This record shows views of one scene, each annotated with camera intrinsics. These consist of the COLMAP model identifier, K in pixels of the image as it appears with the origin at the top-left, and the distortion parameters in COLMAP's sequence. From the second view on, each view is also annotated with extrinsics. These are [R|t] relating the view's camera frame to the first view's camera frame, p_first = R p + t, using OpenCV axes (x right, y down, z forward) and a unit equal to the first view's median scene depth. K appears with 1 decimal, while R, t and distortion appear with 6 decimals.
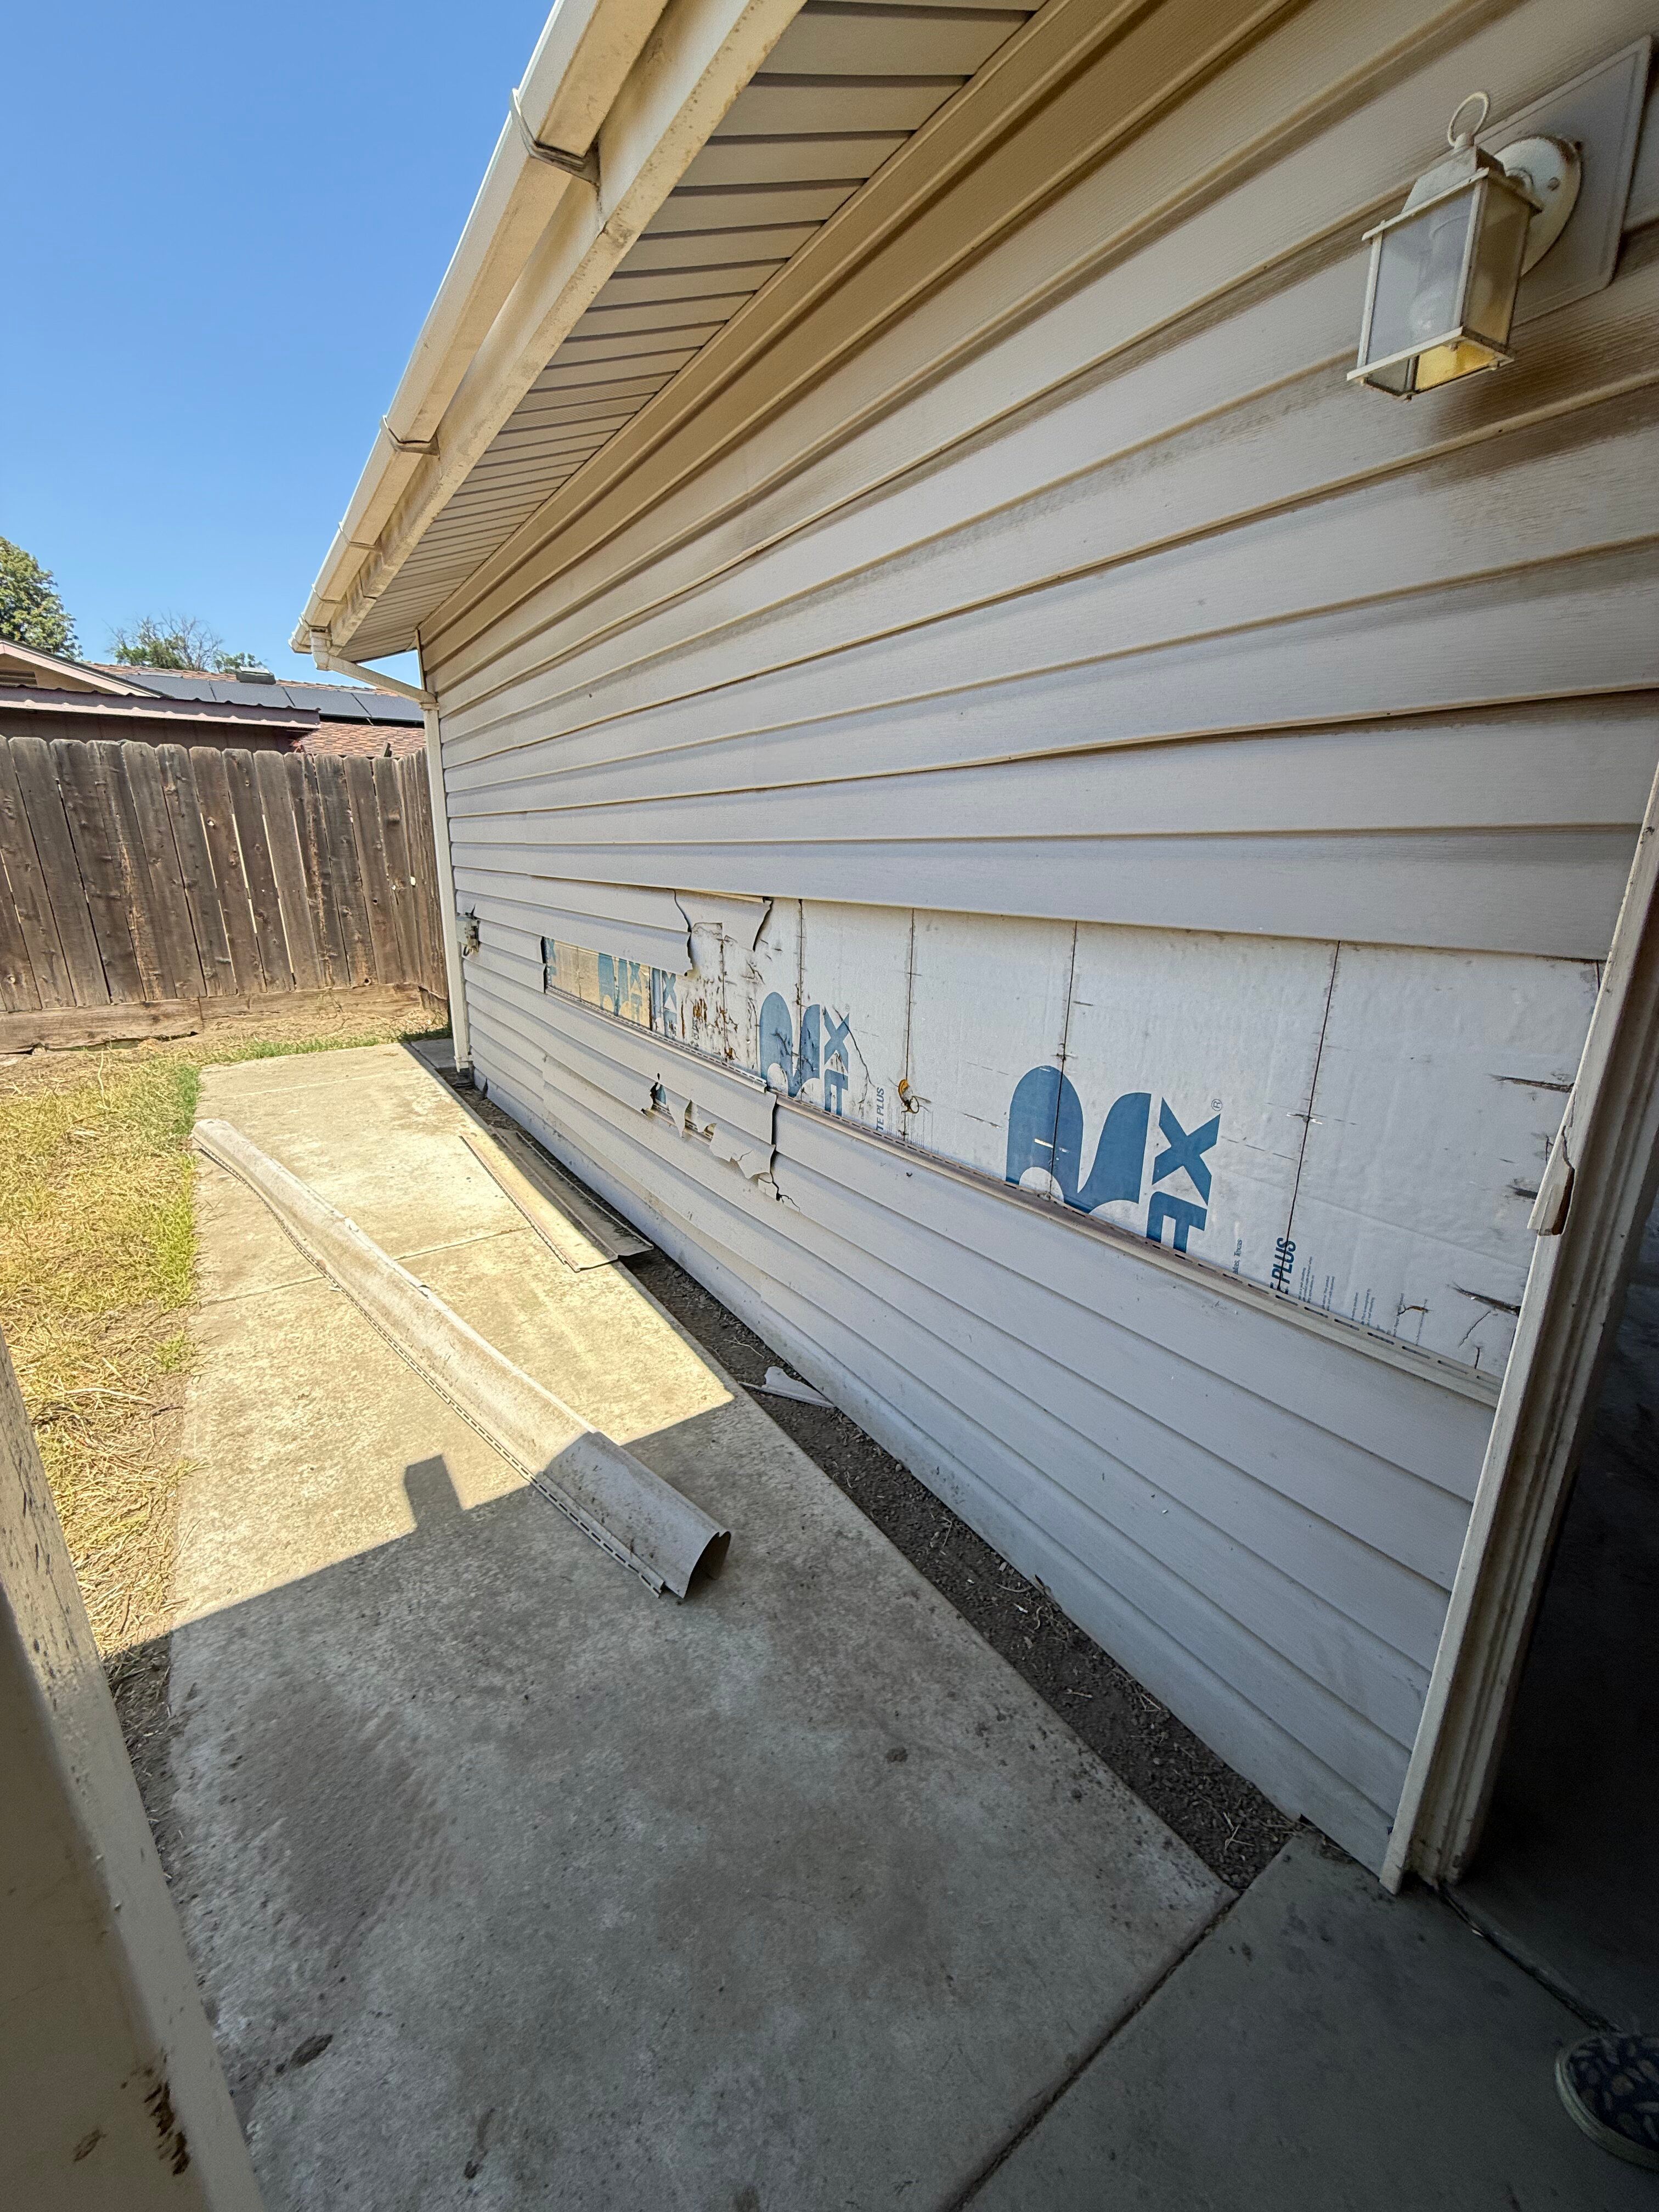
lens RADIAL K [[881.2, 0, 835.2], [0, 881.2, 1106.4], [0, 0, 1]] dist [-0.003024, 0.000706]
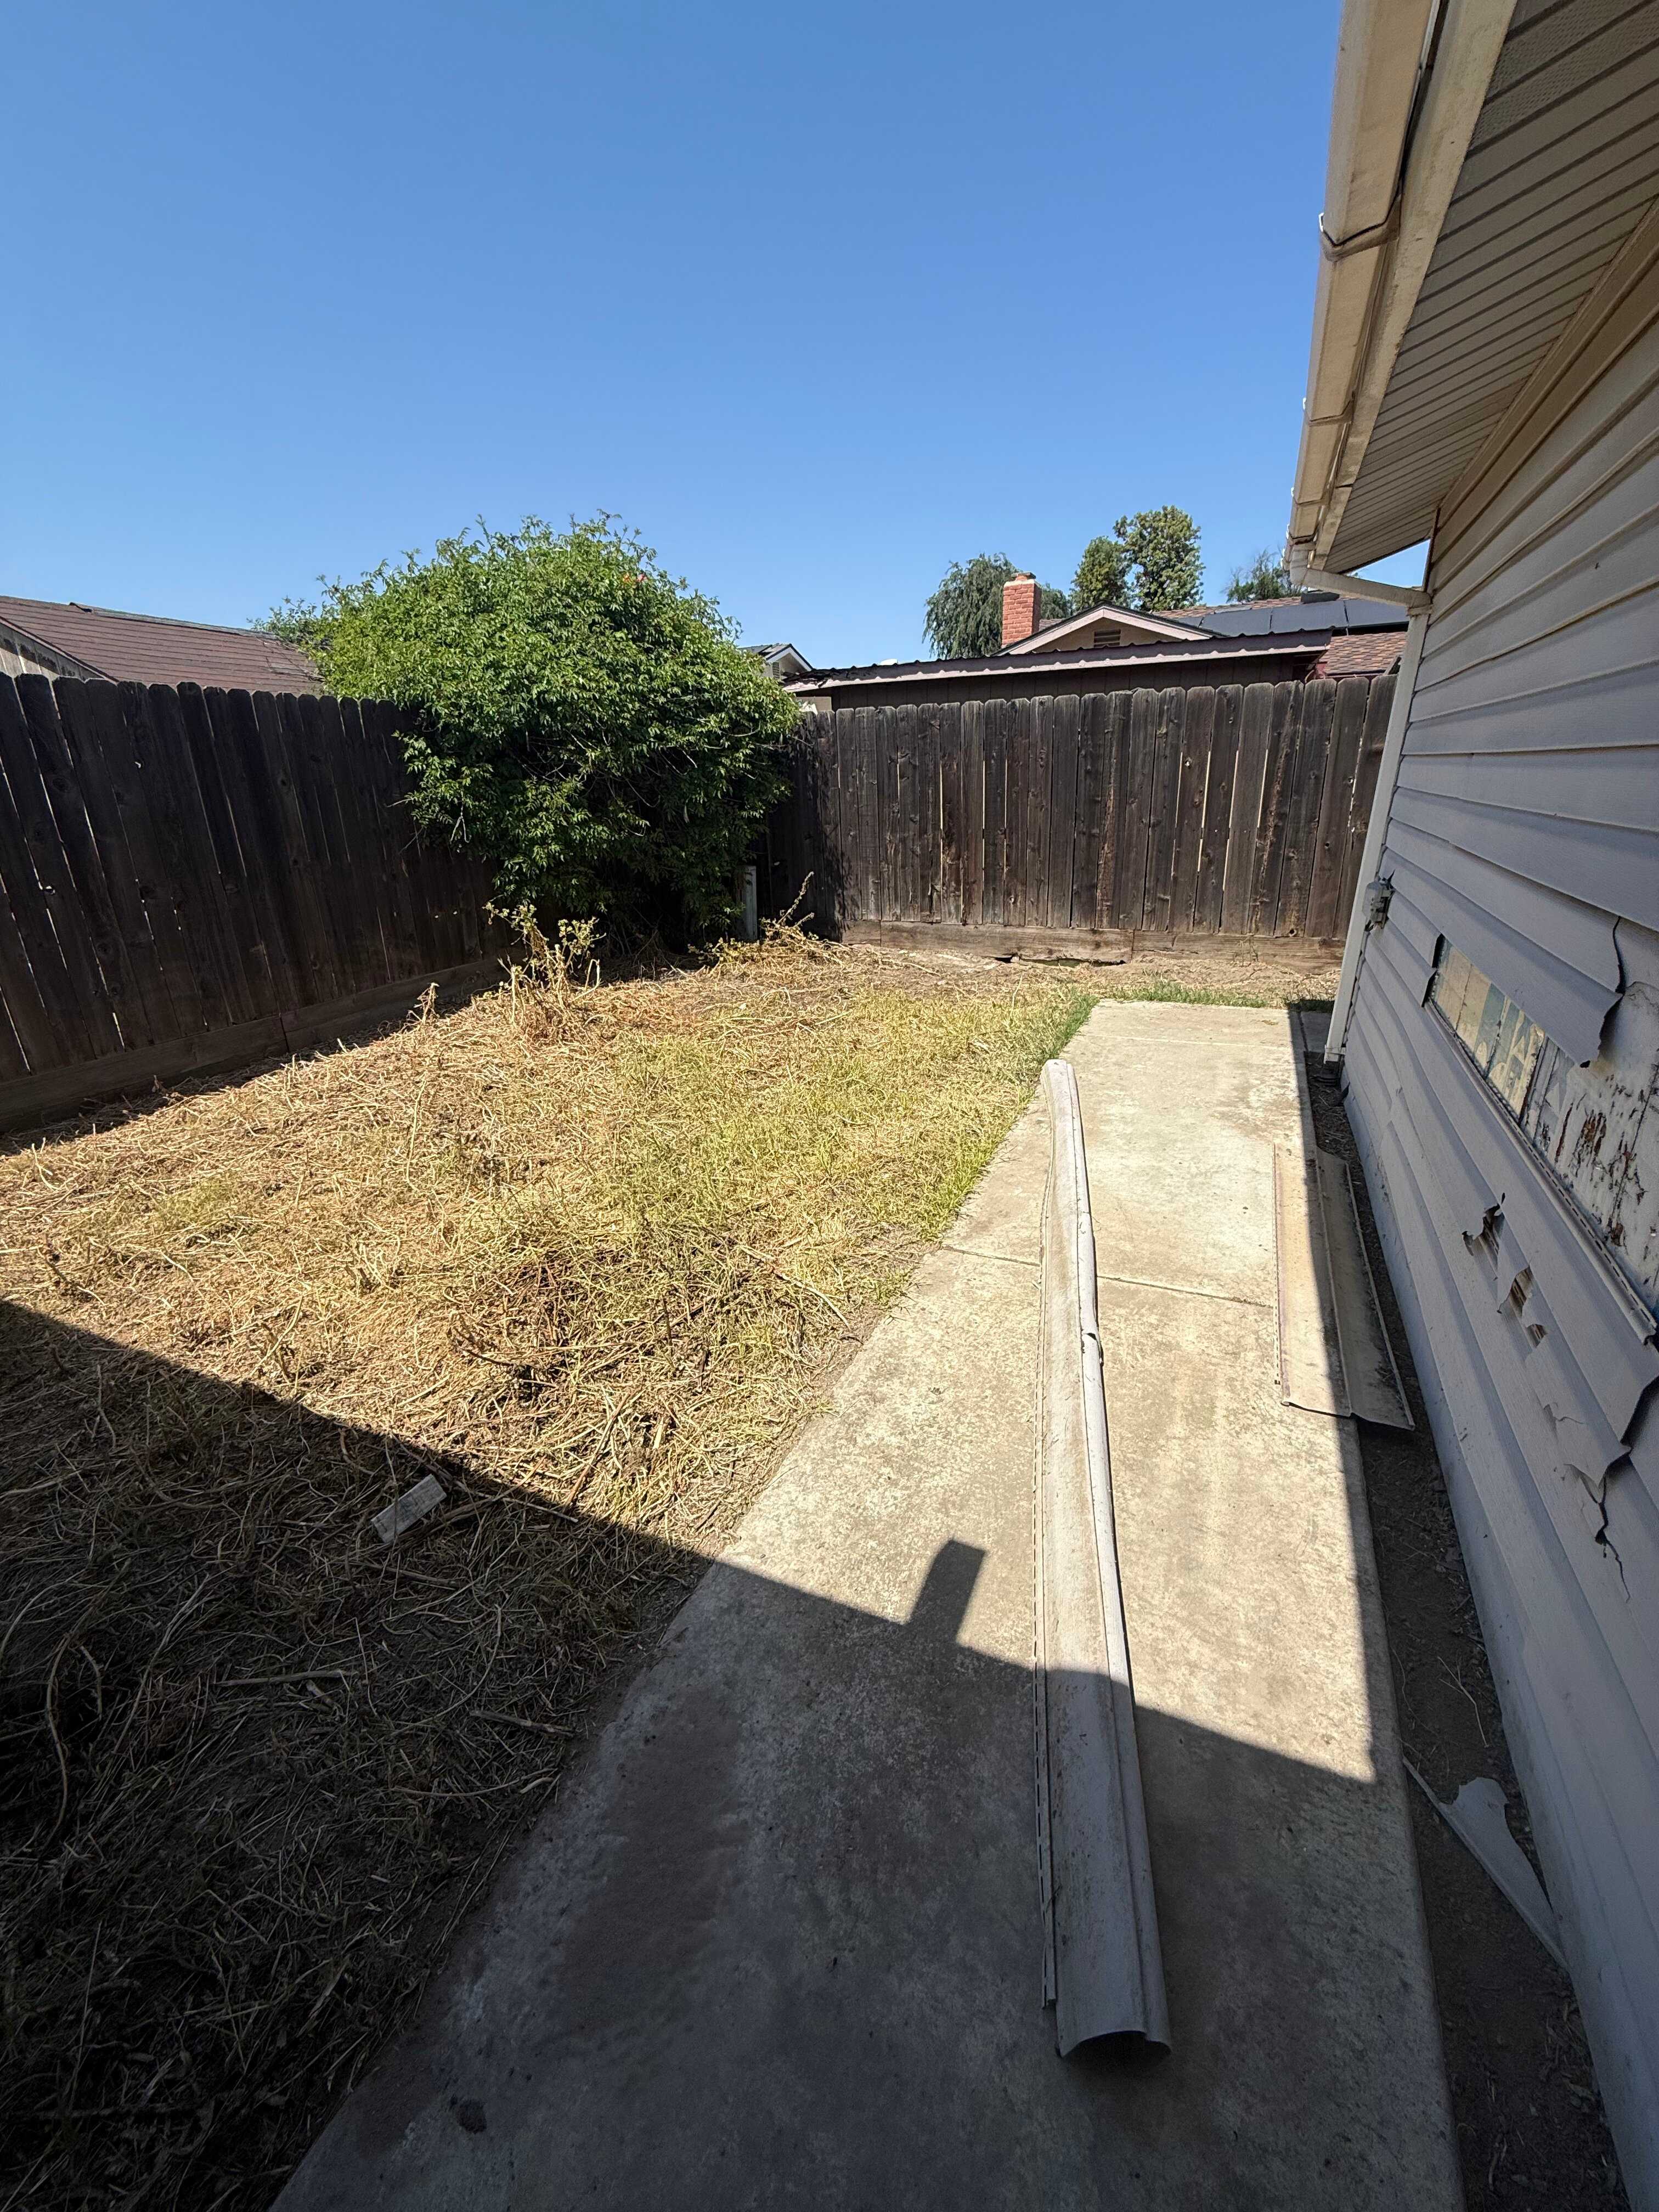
lens RADIAL K [[881.2, 0, 828.6], [0, 881.2, 1104.1], [0, 0, 1]] dist [-0.003024, 0.000706]
pose [[0.515542, 0.277918, -0.810542, 0.028571], [-0.210895, 0.957996, 0.194338, -0.084374], [0.830506, 0.070749, 0.552499, 0.181615]]
